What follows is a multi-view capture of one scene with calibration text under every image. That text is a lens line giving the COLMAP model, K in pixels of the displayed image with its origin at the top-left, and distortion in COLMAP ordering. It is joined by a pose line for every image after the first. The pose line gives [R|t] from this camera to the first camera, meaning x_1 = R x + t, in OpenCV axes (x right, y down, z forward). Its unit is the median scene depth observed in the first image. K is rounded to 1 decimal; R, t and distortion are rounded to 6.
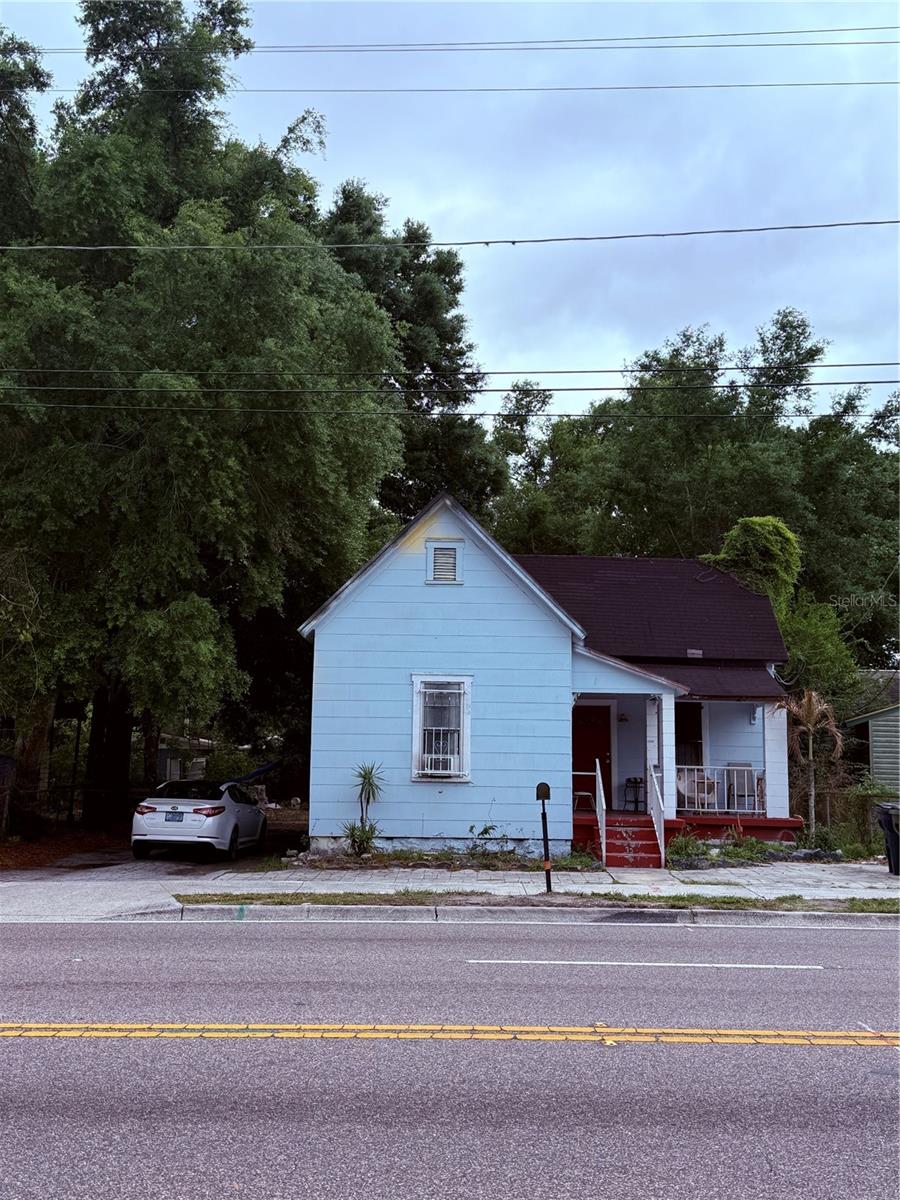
lens RADIAL K [[1358.9, 0, 450.0], [0, 1358.9, 600.0], [0, 0, 1]] dist [0.209808, -0.531605]
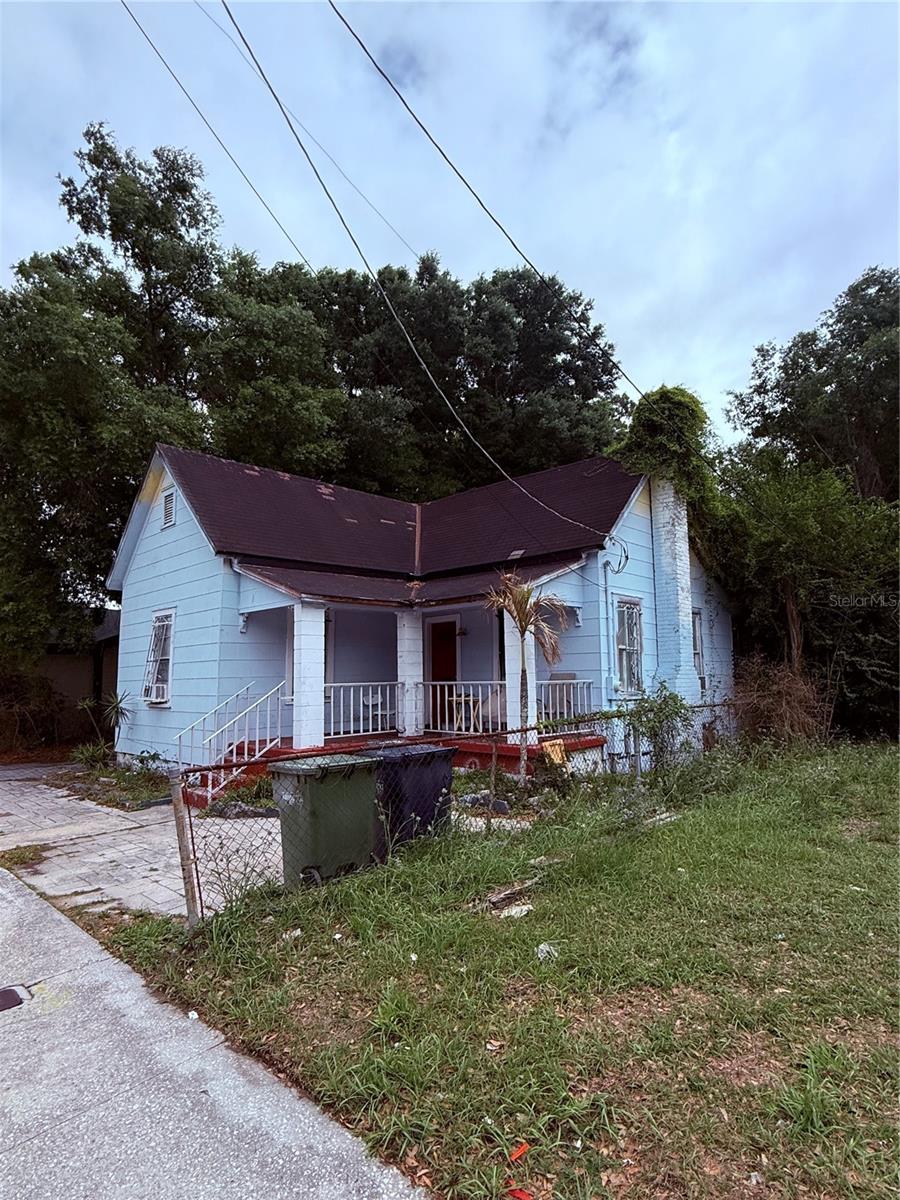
lens RADIAL K [[662.4, 0, 450.0], [0, 662.4, 600.0], [0, 0, 1]] dist [-0.000338, -0.000197]
pose [[0.737831, -0.108138, -0.666267, 0.468371], [0.117236, 0.992611, -0.031277, 0.083421], [0.664726, -0.055033, 0.745057, 0.694117]]
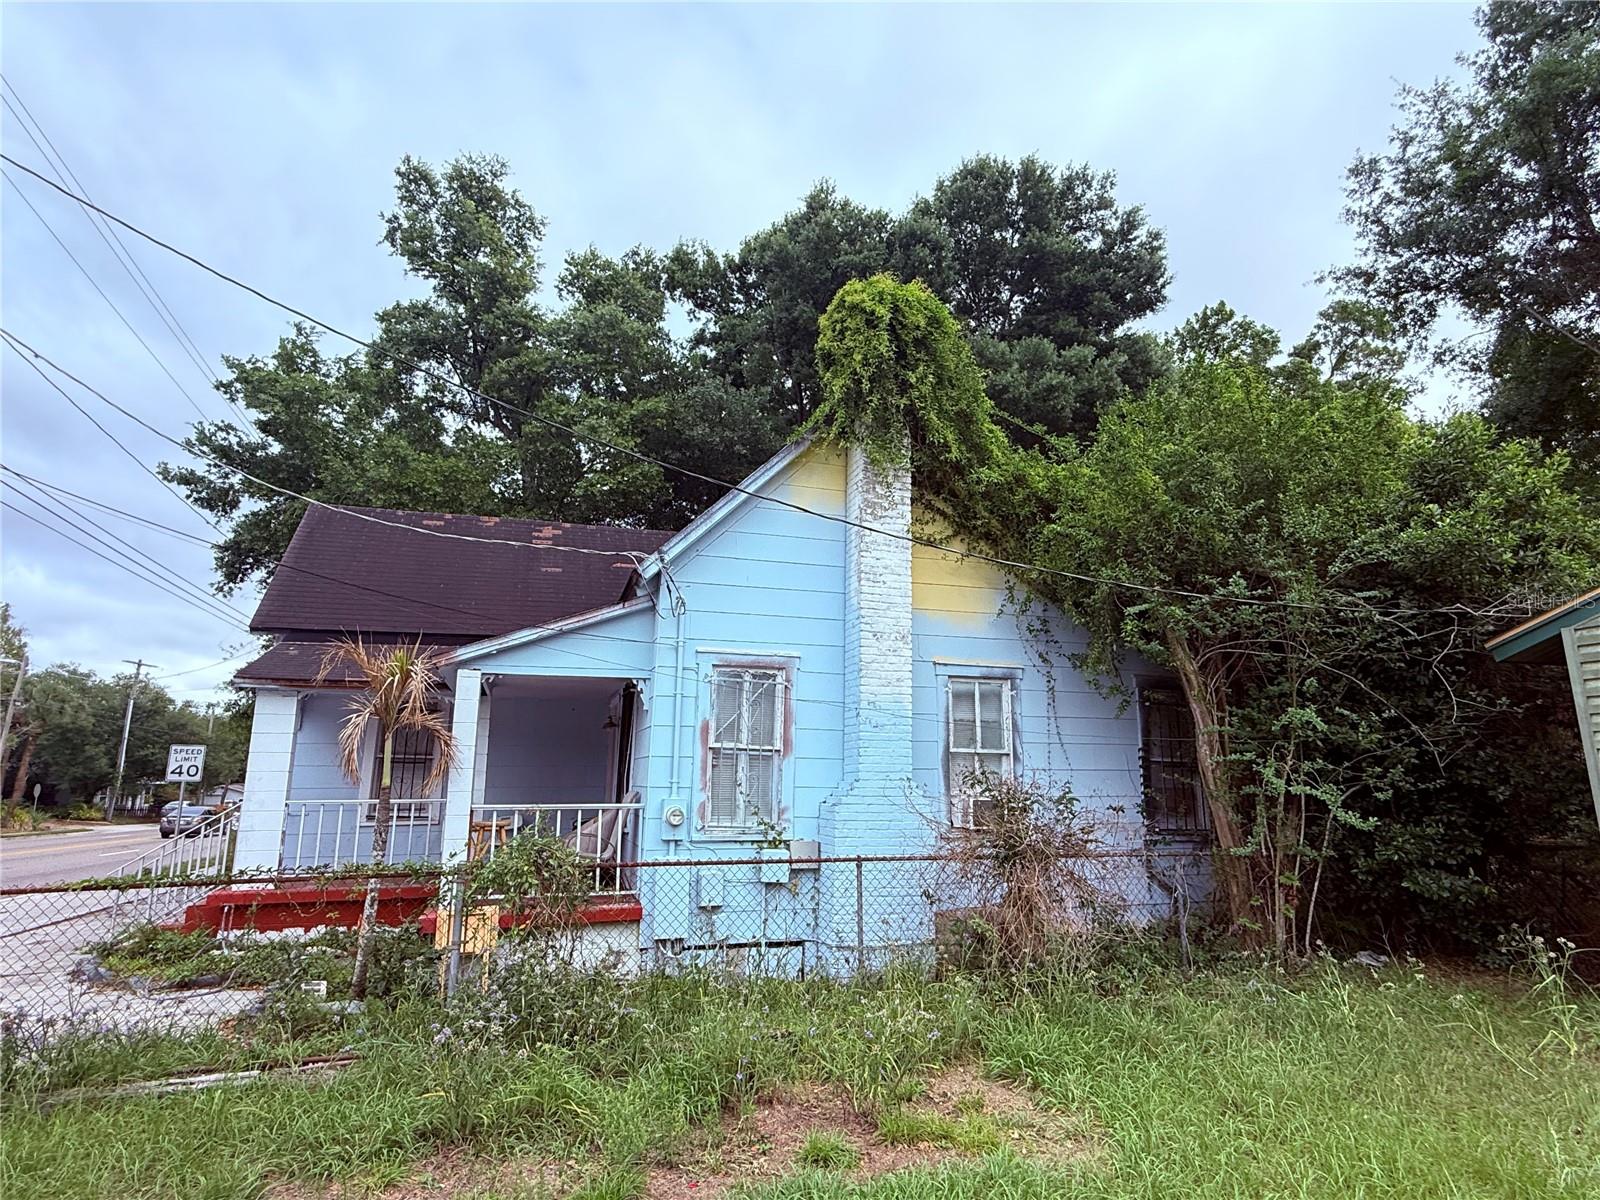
lens RADIAL K [[883.2, 0, 799.5], [0, 883.2, 610.6], [0, 0, 1]] dist [-0.000338, -0.000197]
pose [[0.324889, -0.200965, -0.924154, 0.576744], [0.123840, 0.977789, -0.169092, 0.122610], [0.937609, -0.059511, 0.342560, 1.003708]]
